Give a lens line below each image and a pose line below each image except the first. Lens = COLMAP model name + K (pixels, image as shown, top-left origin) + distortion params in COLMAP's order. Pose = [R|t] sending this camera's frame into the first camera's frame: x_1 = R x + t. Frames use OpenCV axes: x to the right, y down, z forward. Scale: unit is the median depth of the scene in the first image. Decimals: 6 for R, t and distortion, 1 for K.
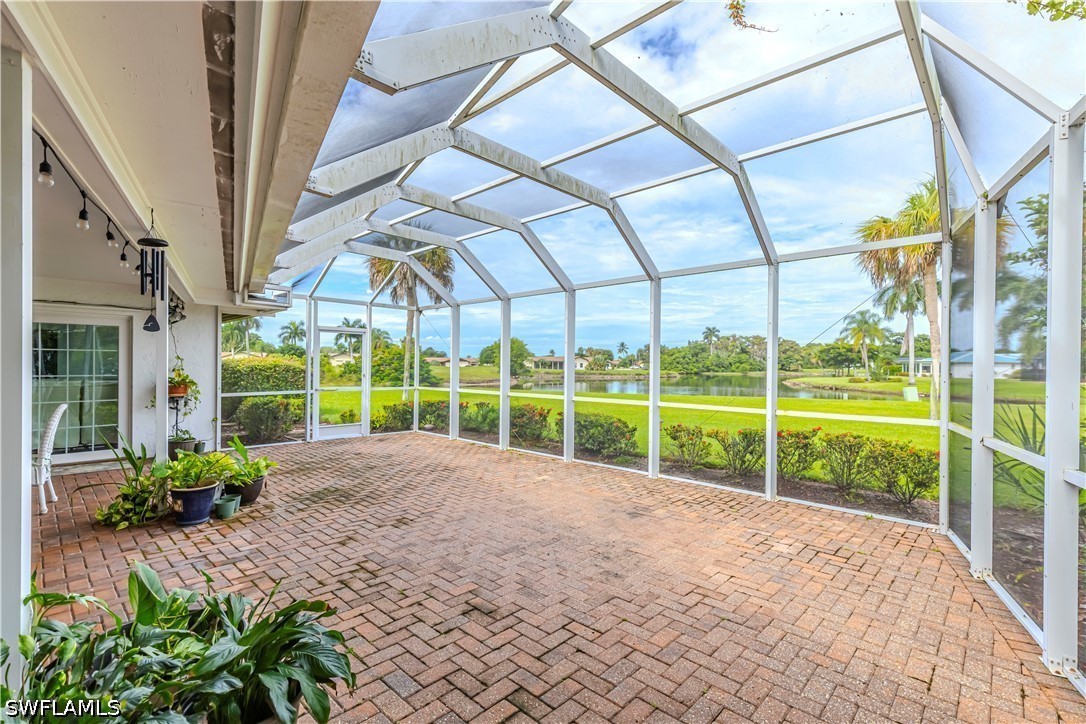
lens RADIAL K [[485.6, 0, 547.3], [0, 485.6, 362.7], [0, 0, 1]] dist [0.012510, -0.004308]
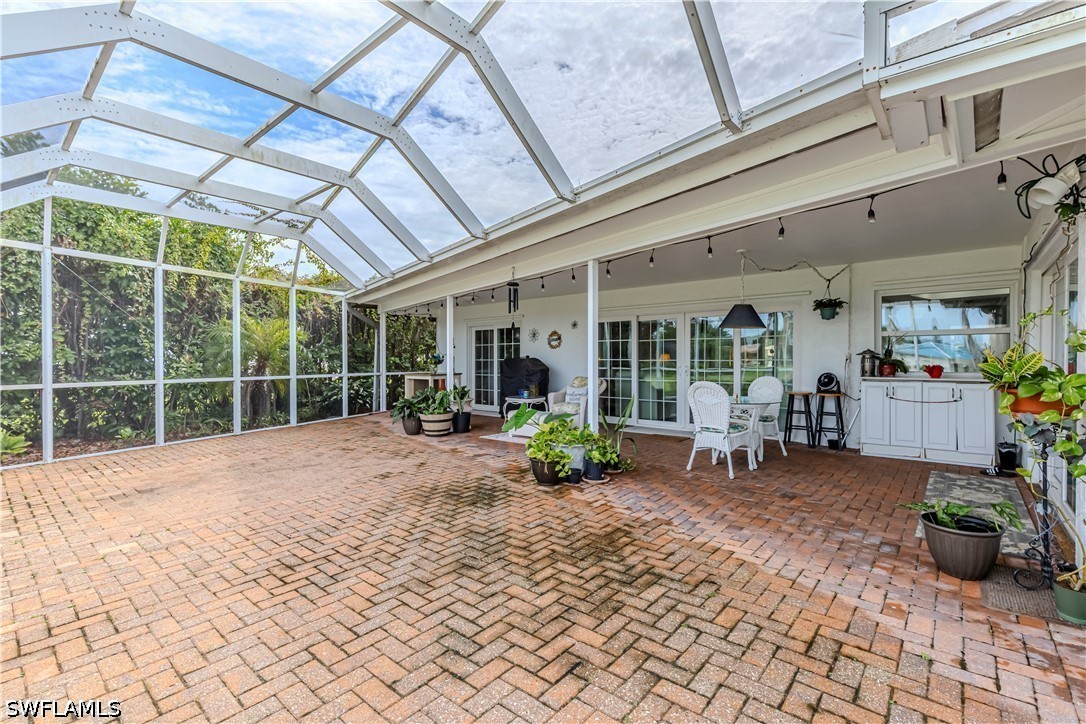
lens RADIAL K [[485.6, 0, 550.0], [0, 485.6, 363.7], [0, 0, 1]] dist [0.012510, -0.004308]
pose [[-0.998148, -0.006009, -0.060528, -0.635625], [-0.006311, 0.999969, 0.004806, 0.046087], [0.060497, 0.005180, -0.998155, 2.229115]]
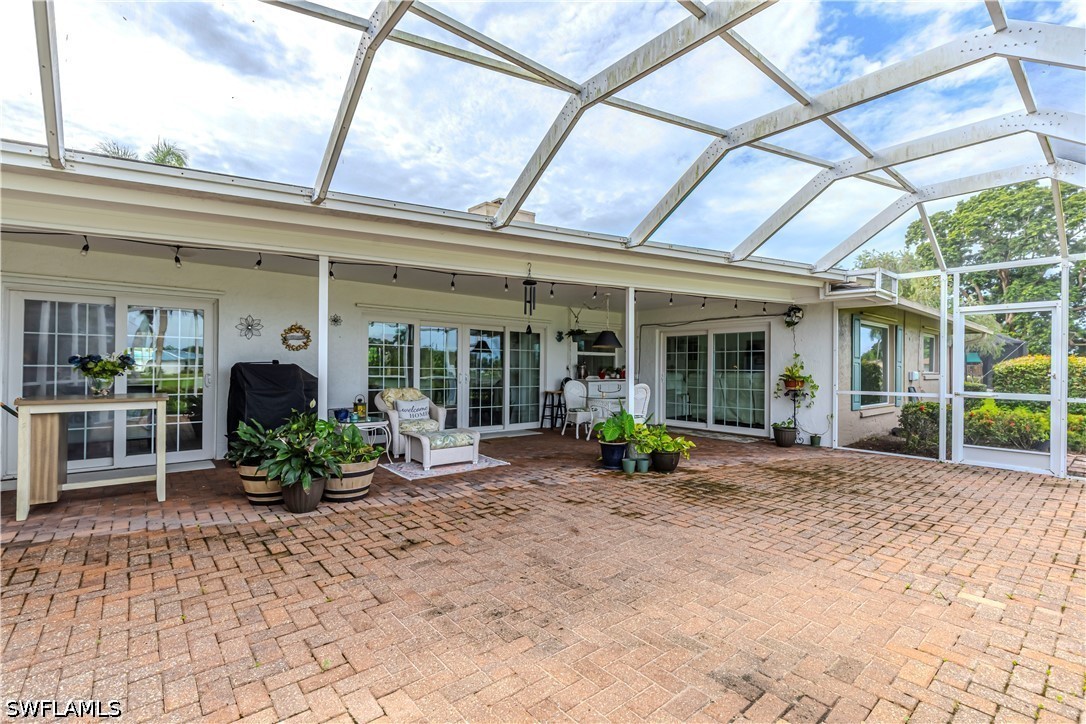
lens RADIAL K [[485.6, 0, 551.6], [0, 485.6, 364.0], [0, 0, 1]] dist [0.012510, -0.004308]
pose [[-0.105459, -0.016448, -0.994288, 0.664065], [-0.003888, 0.999862, -0.016128, 0.051995], [0.994416, 0.002165, -0.105508, 0.955805]]
